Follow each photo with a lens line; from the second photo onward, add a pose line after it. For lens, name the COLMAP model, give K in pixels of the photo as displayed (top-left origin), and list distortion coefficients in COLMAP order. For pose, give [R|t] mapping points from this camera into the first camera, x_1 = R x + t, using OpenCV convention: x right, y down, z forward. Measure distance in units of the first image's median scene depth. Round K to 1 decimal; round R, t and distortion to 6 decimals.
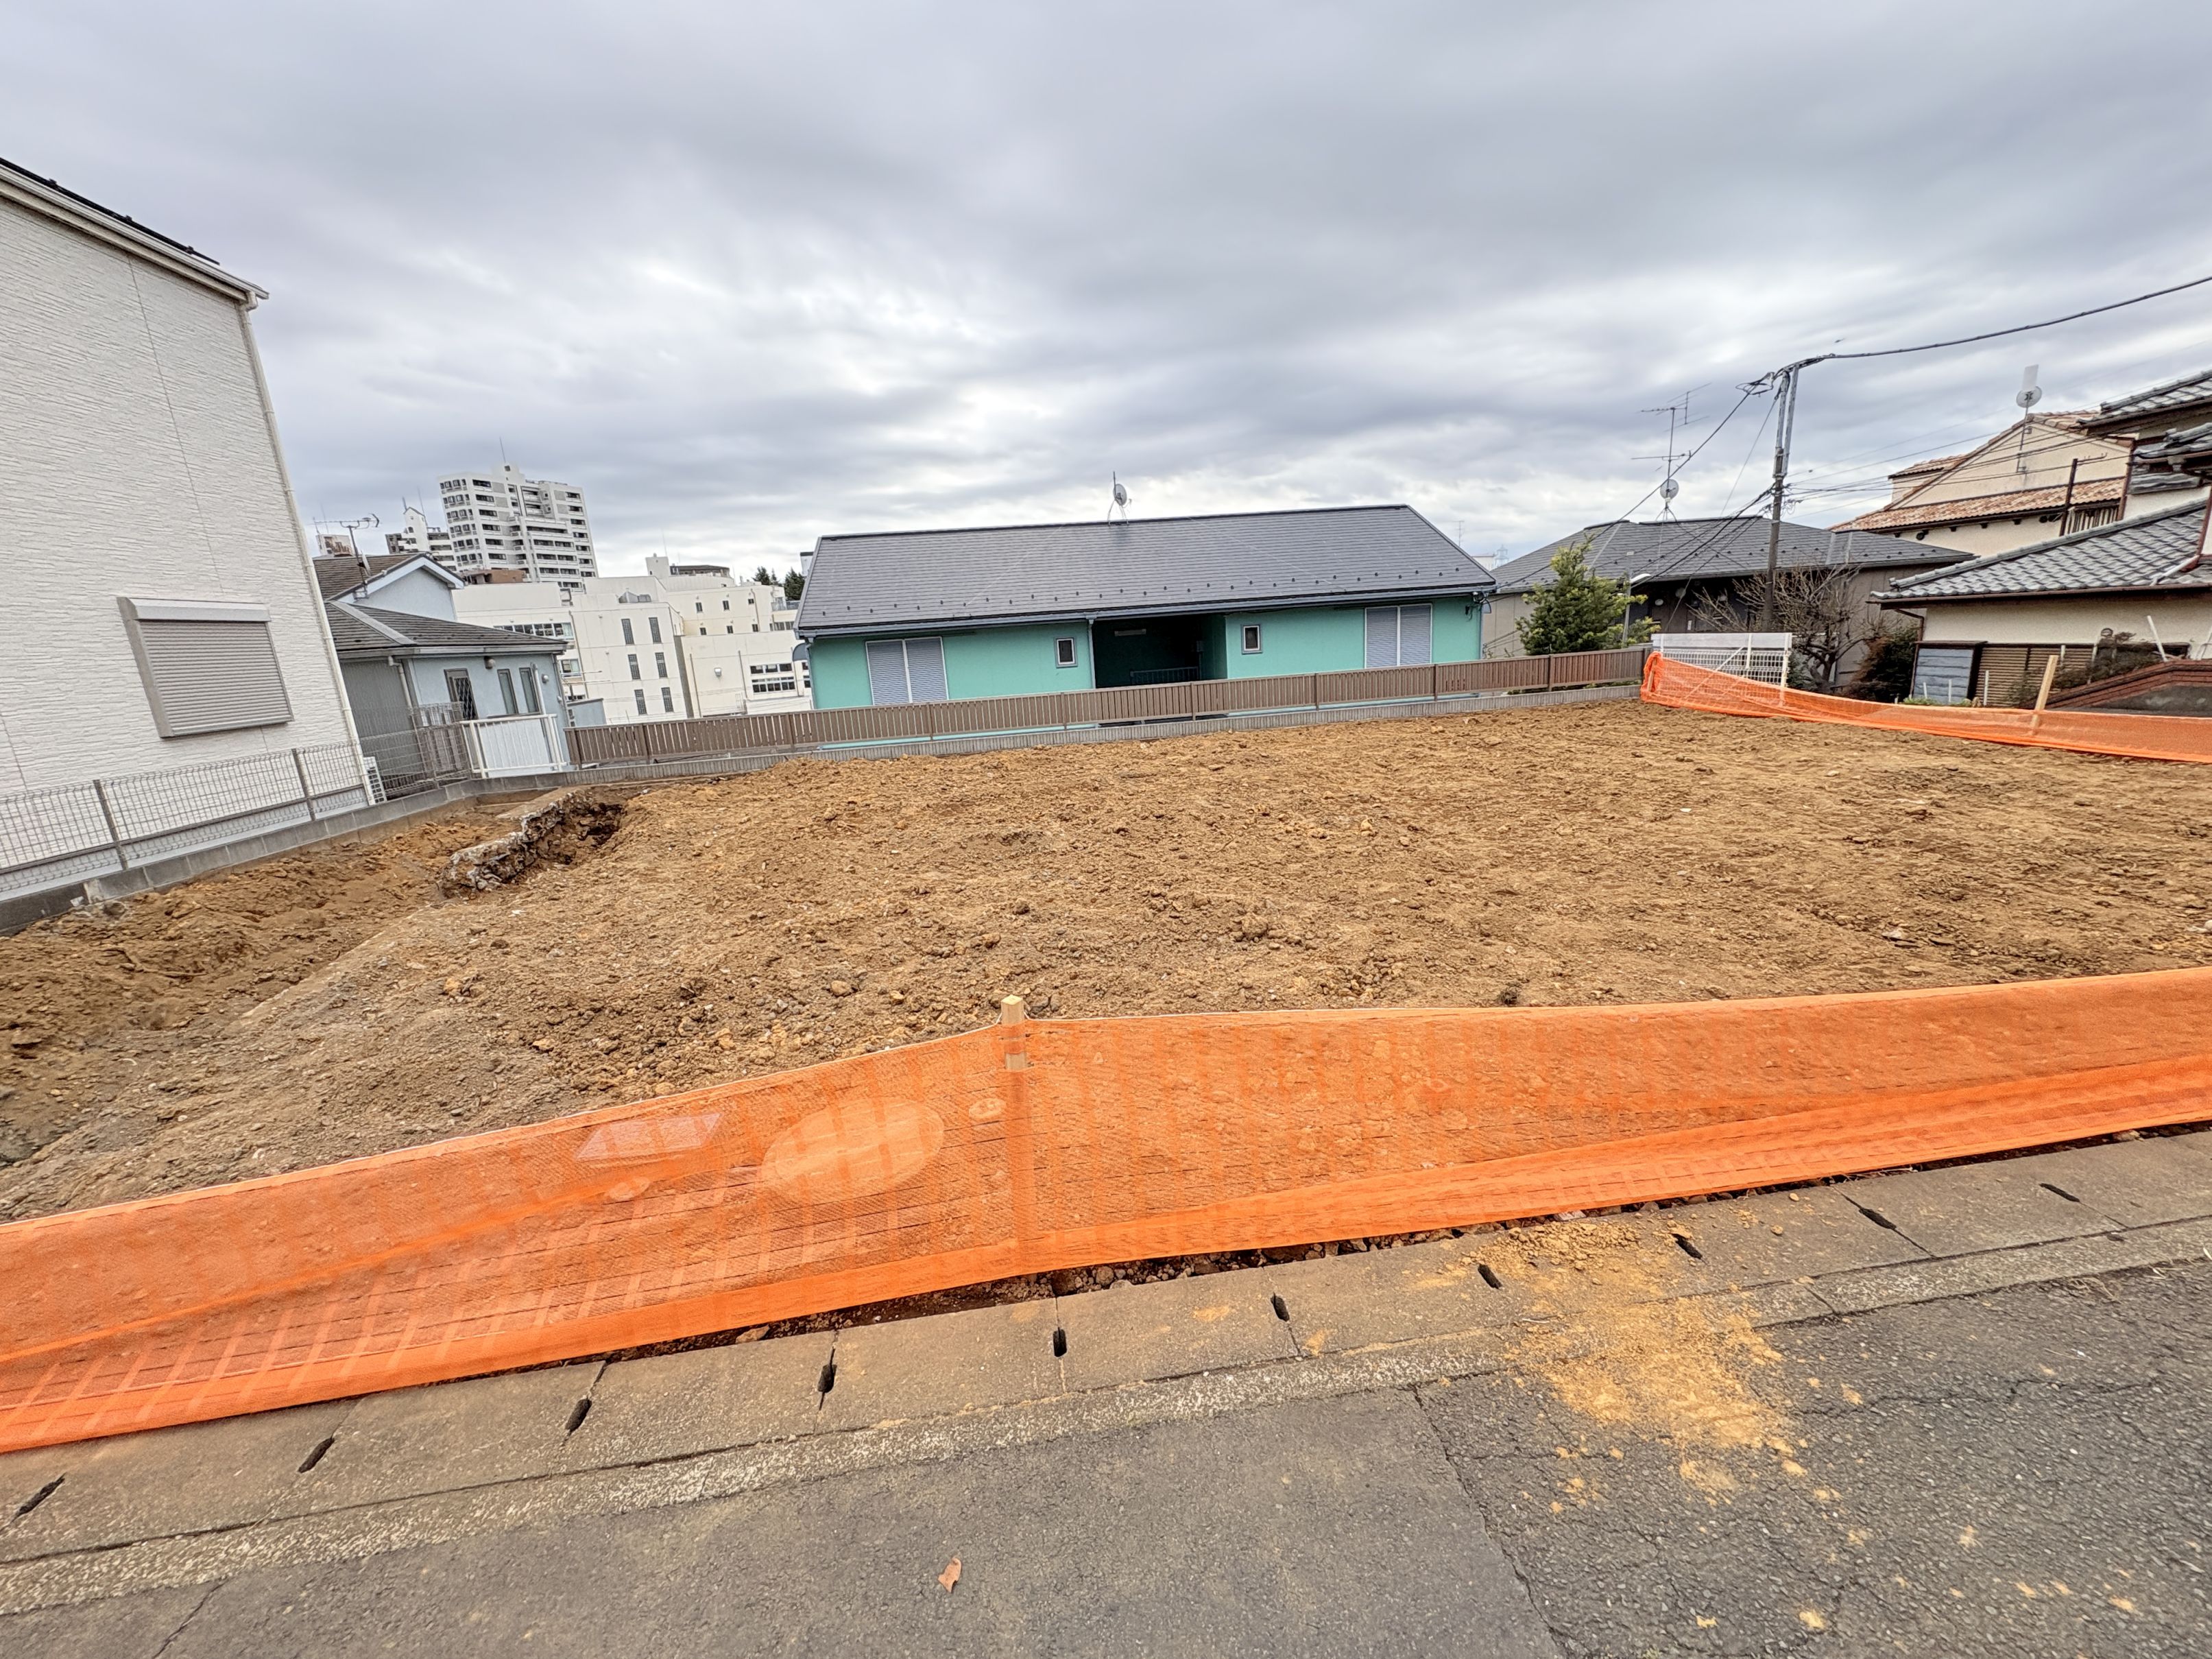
lens RADIAL K [[882.6, 0, 1106.0], [0, 882.6, 829.5], [0, 0, 1]] dist [0.001479, 0.000005]
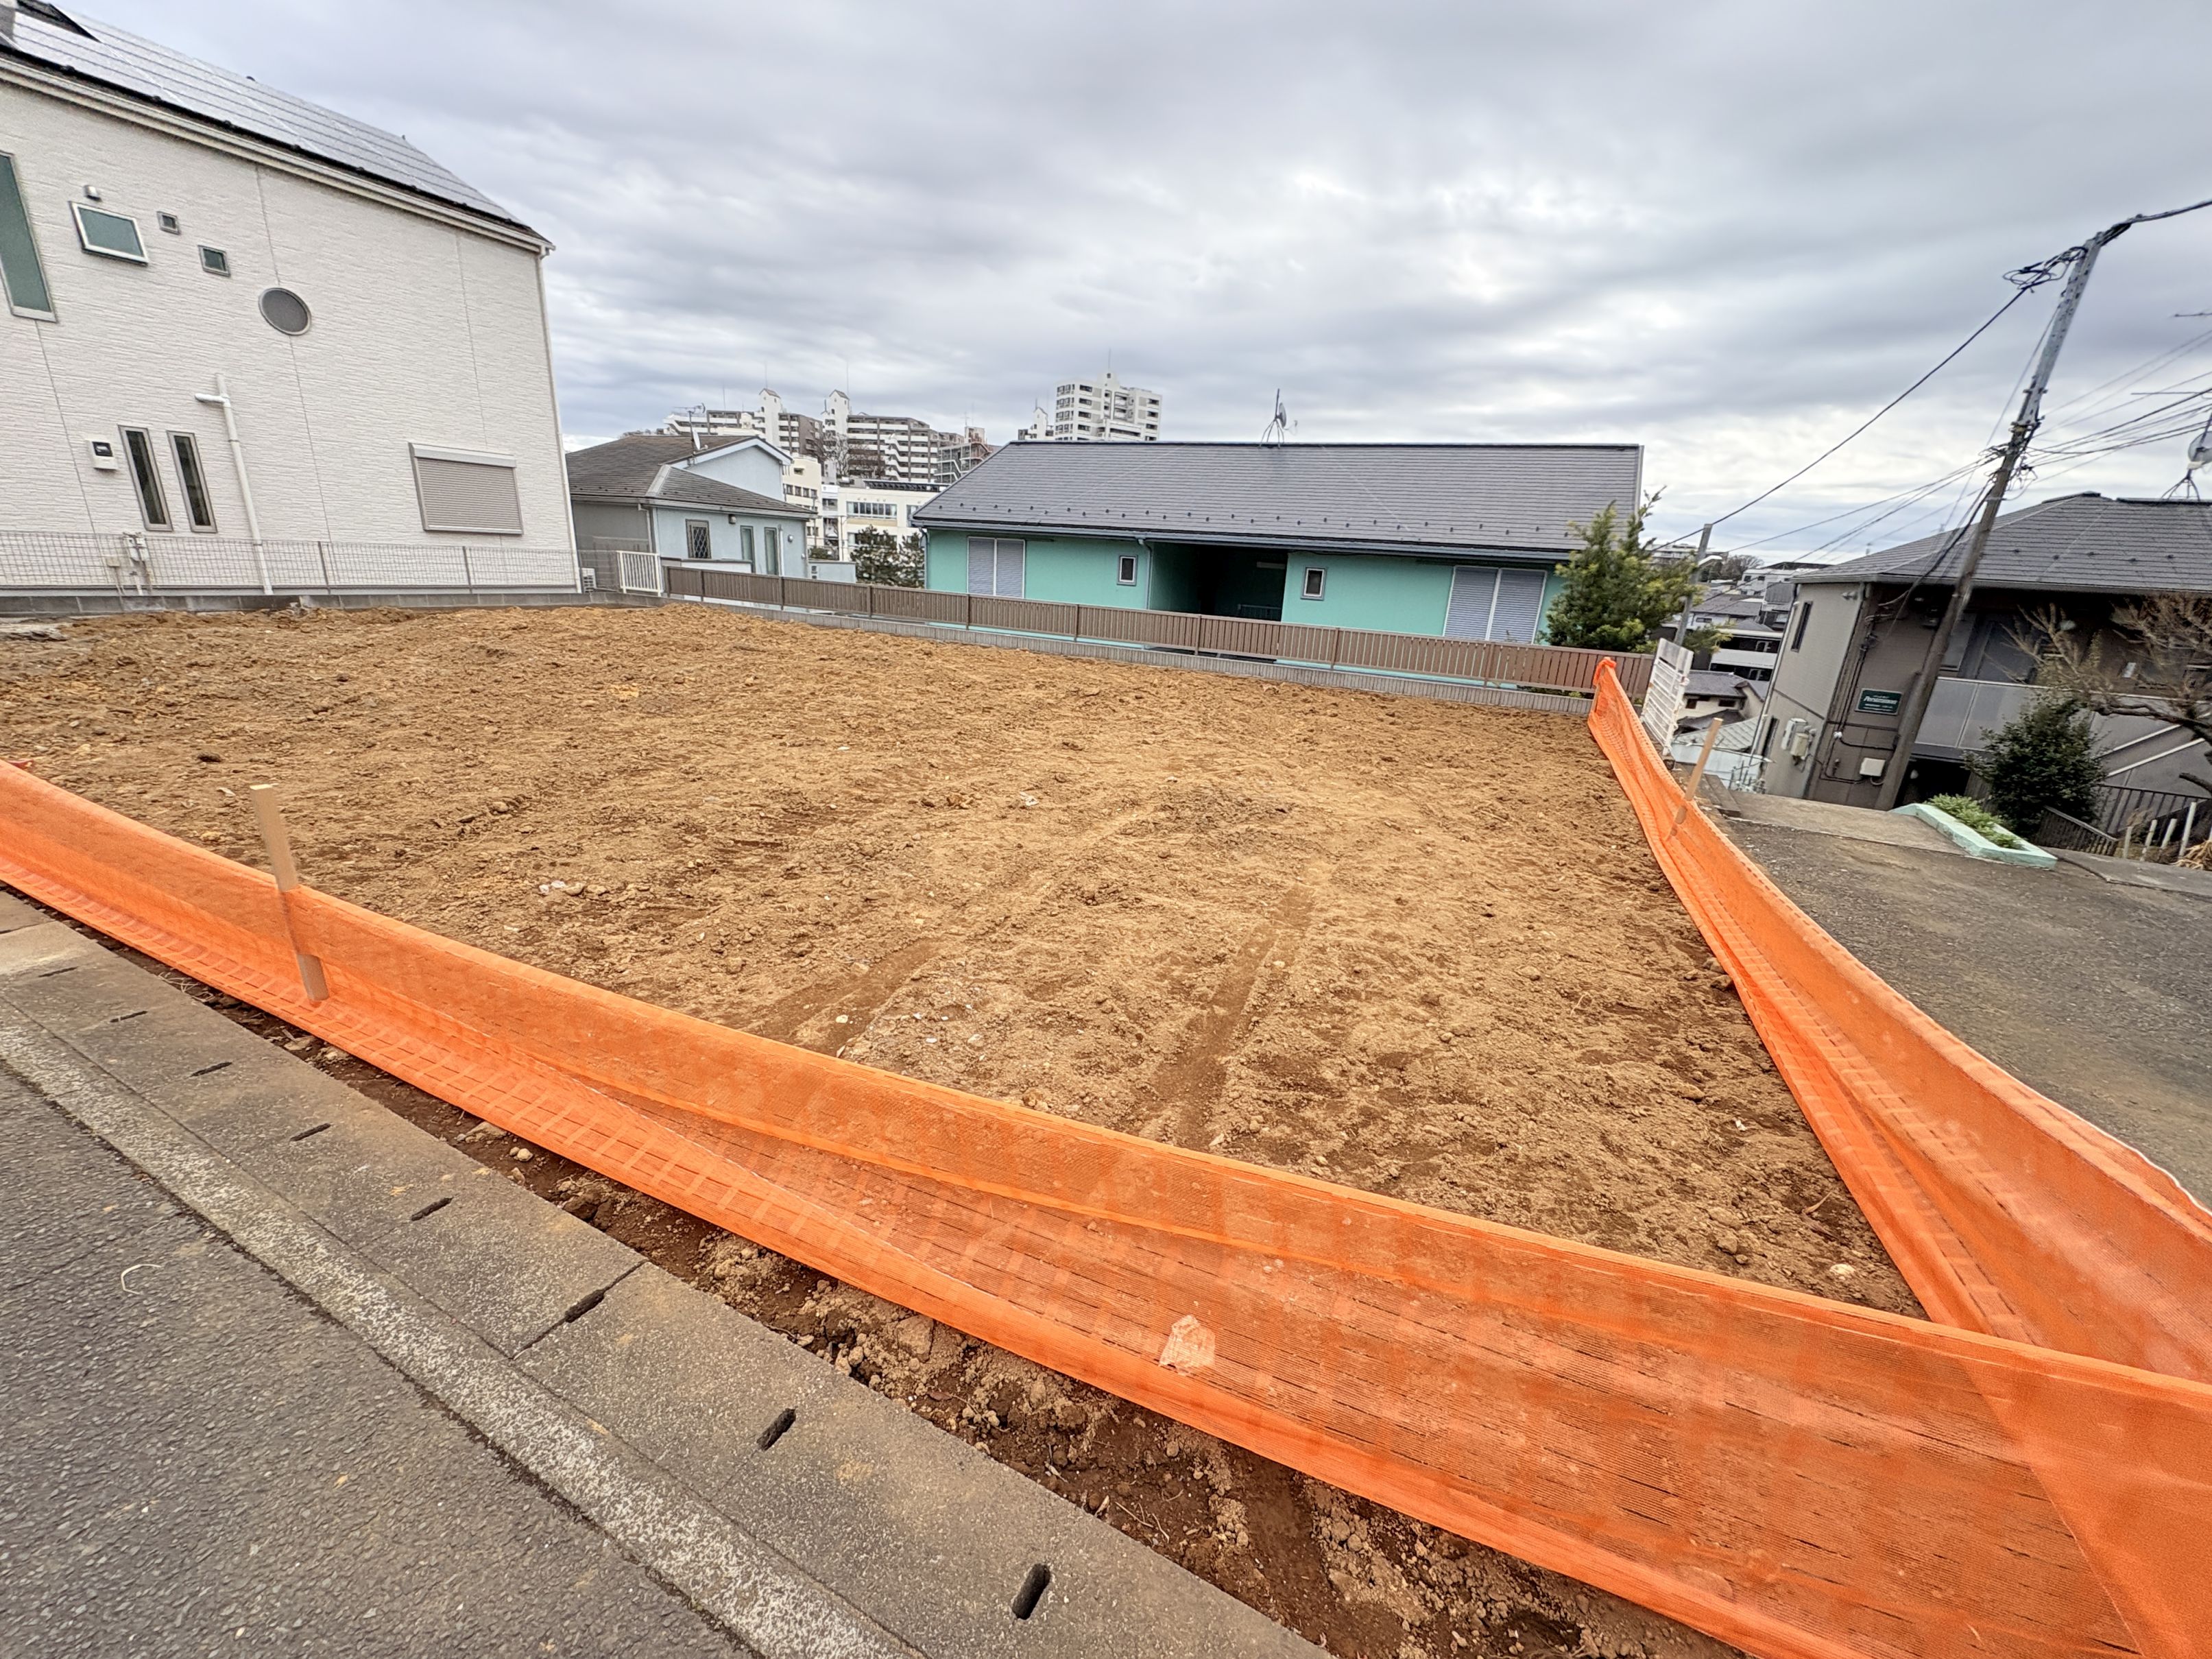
lens RADIAL K [[880.3, 0, 1106.7], [0, 880.3, 835.4], [0, 0, 1]] dist [0.001286, -0.000006]
pose [[0.824755, 0.279083, -0.491825, 0.740964], [-0.235511, 0.960235, 0.149945, -0.076272], [0.514115, -0.007838, 0.857686, 0.162894]]
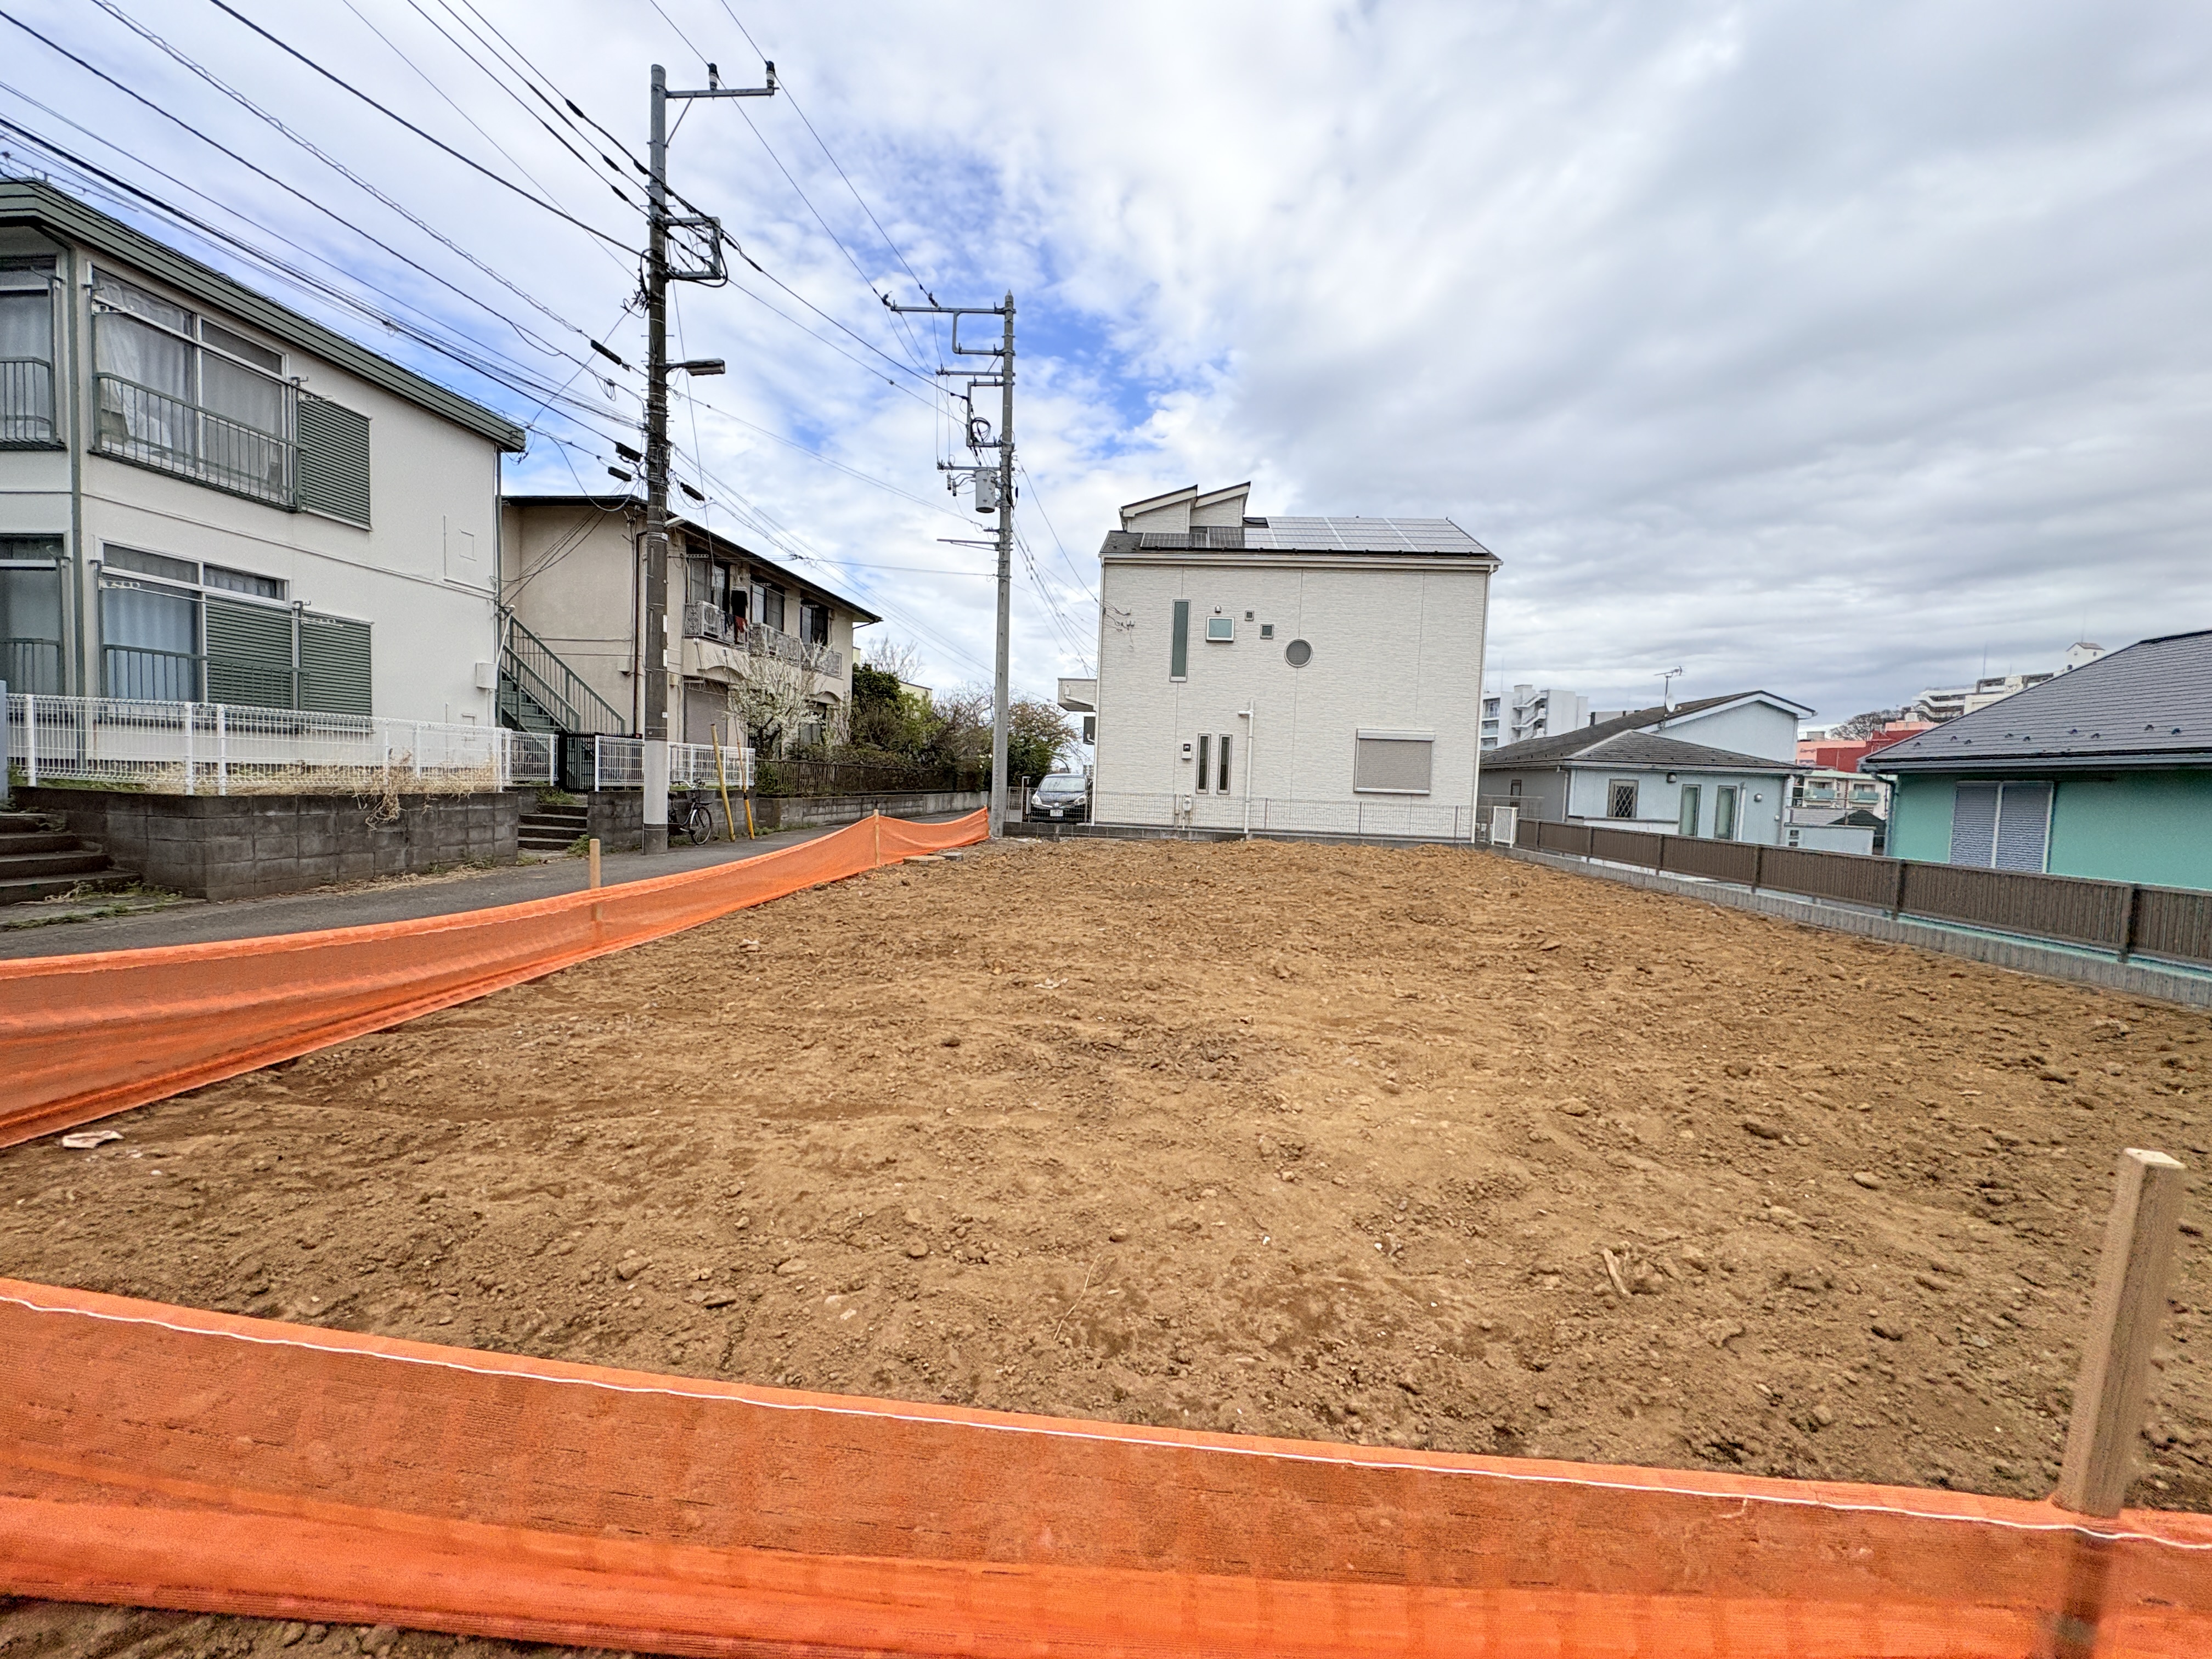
lens RADIAL K [[882.5, 0, 1106.0], [0, 882.5, 829.5], [0, 0, 1]] dist [0.001479, 0.000005]
pose [[-0.208642, 0.111838, -0.971577, 0.875595], [-0.243061, 0.956340, 0.162280, -0.161434], [0.947307, 0.270010, -0.172349, 0.607127]]
